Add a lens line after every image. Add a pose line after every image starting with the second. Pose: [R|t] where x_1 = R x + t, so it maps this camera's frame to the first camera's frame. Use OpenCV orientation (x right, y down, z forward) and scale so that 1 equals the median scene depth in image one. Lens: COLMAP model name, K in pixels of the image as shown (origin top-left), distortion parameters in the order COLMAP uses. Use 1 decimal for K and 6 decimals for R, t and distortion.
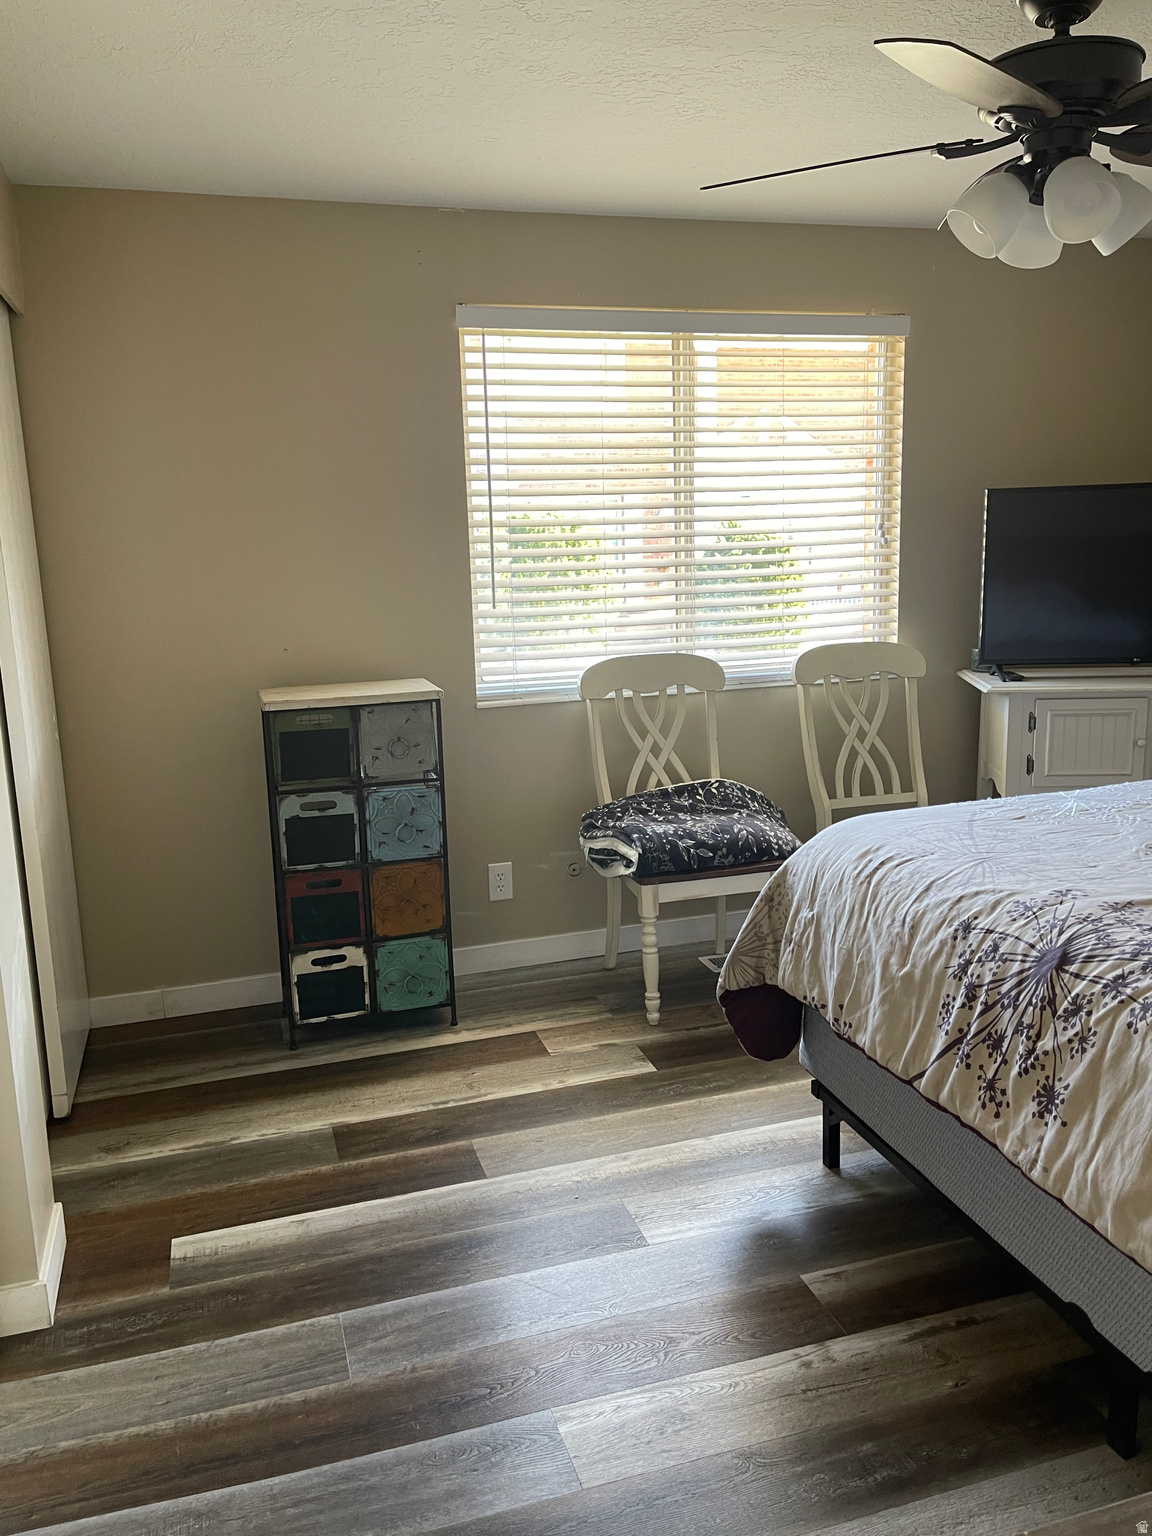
lens RADIAL K [[1186.7, 0, 576.1], [0, 1186.7, 764.4], [0, 0, 1]] dist [0.081391, -0.000078]
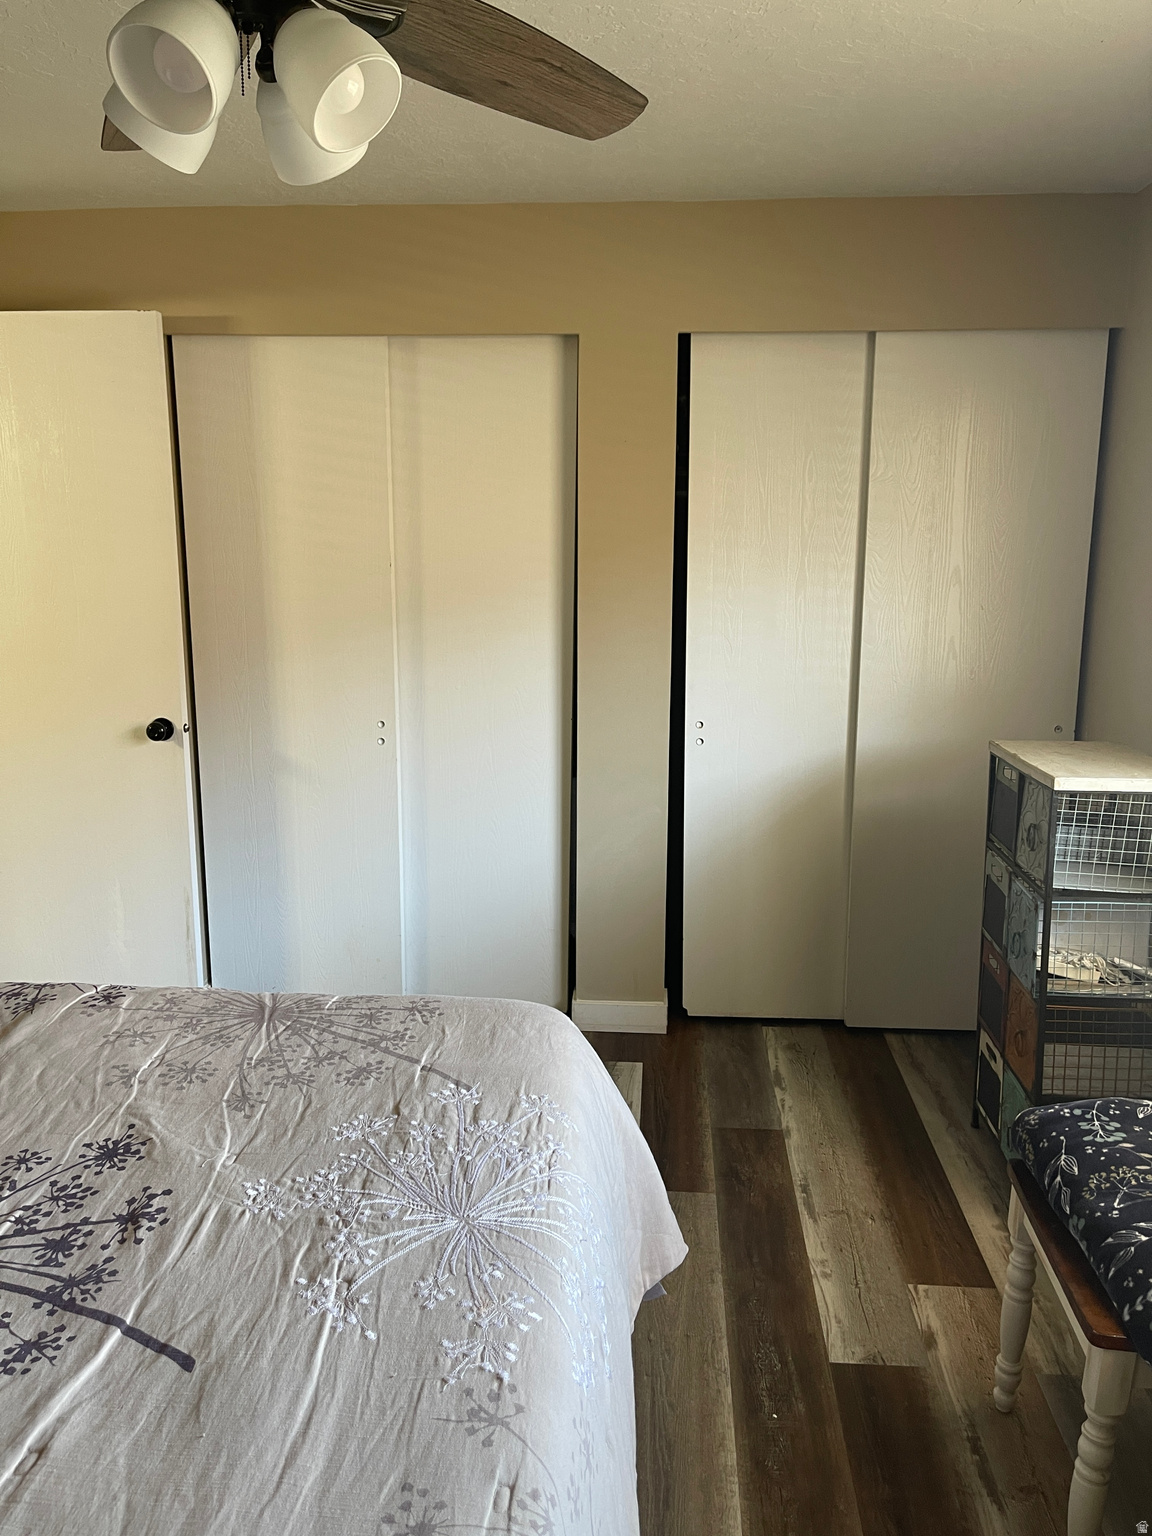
lens RADIAL K [[1156.7, 0, 573.0], [0, 1156.7, 761.1], [0, 0, 1]] dist [0.082895, -0.108063]
pose [[-0.360003, 0.197263, -0.911858, 0.639189], [-0.173148, 0.946284, 0.273069, -0.215724], [0.916743, 0.256192, -0.306509, 0.951123]]
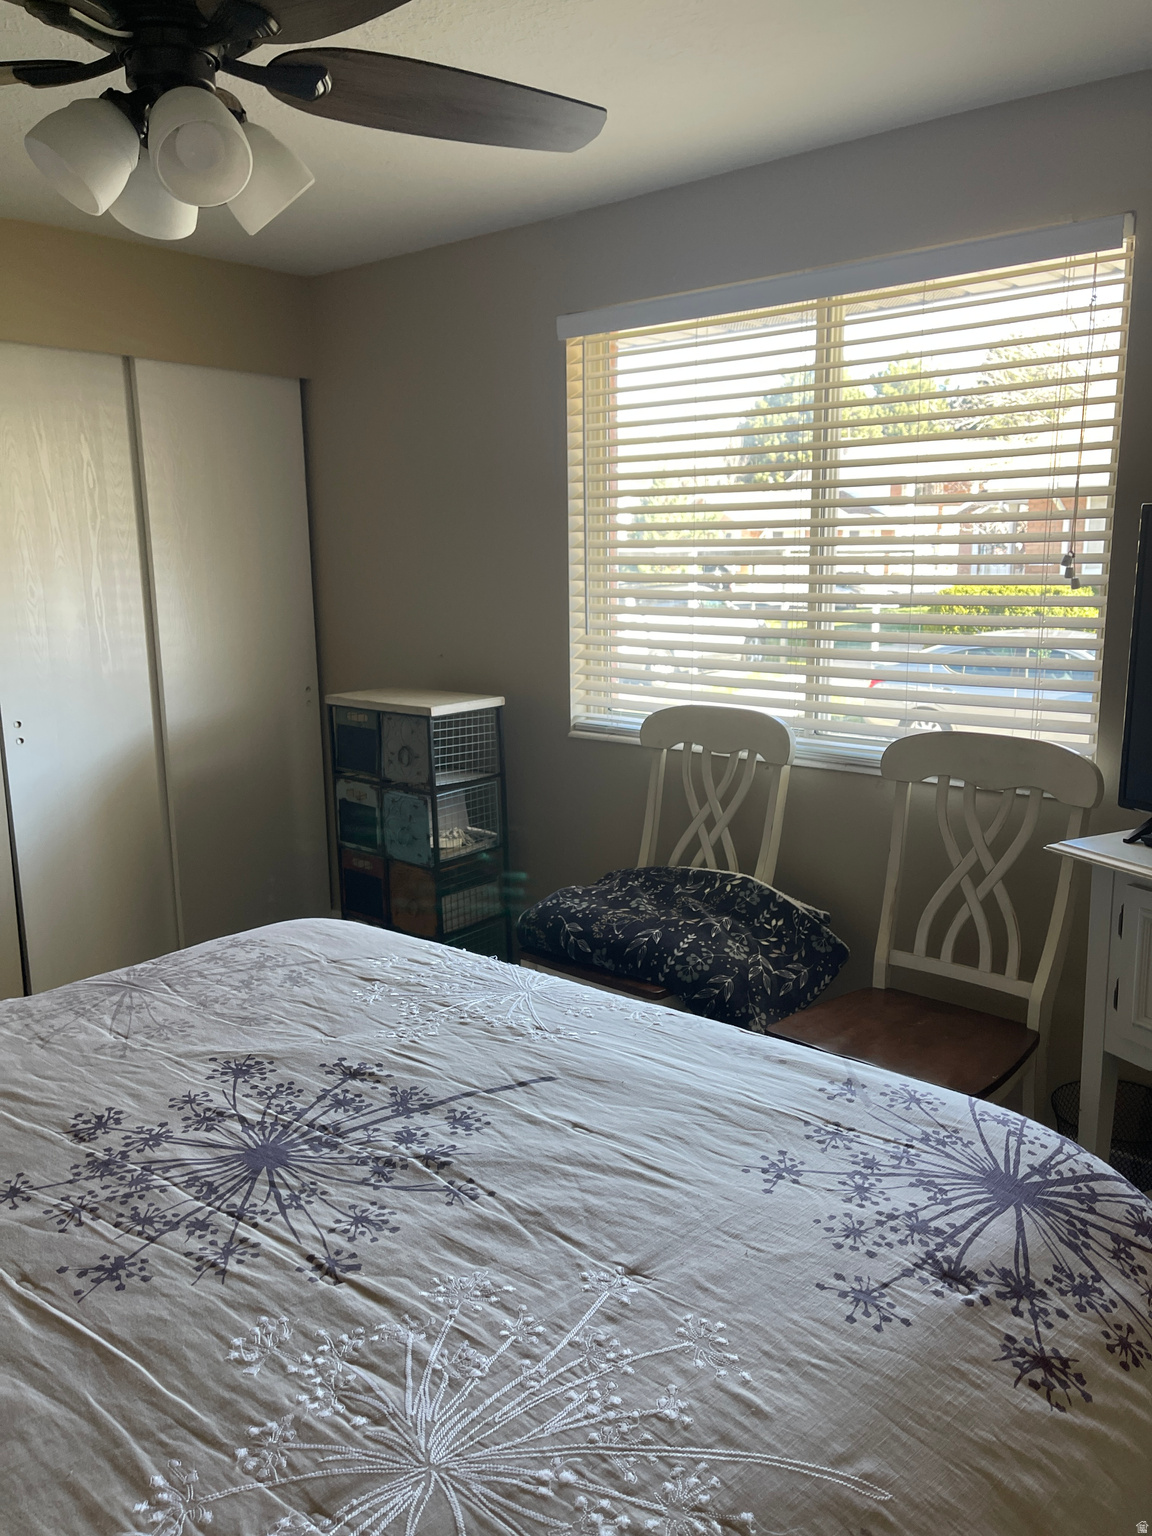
lens RADIAL K [[1156.7, 0, 571.7], [0, 1156.7, 769.1], [0, 0, 1]] dist [0.082895, -0.108063]
pose [[0.533392, 0.183139, -0.825805, 0.788089], [-0.166928, 0.979871, 0.109486, -0.140869], [0.829234, 0.079451, 0.553226, 0.556675]]
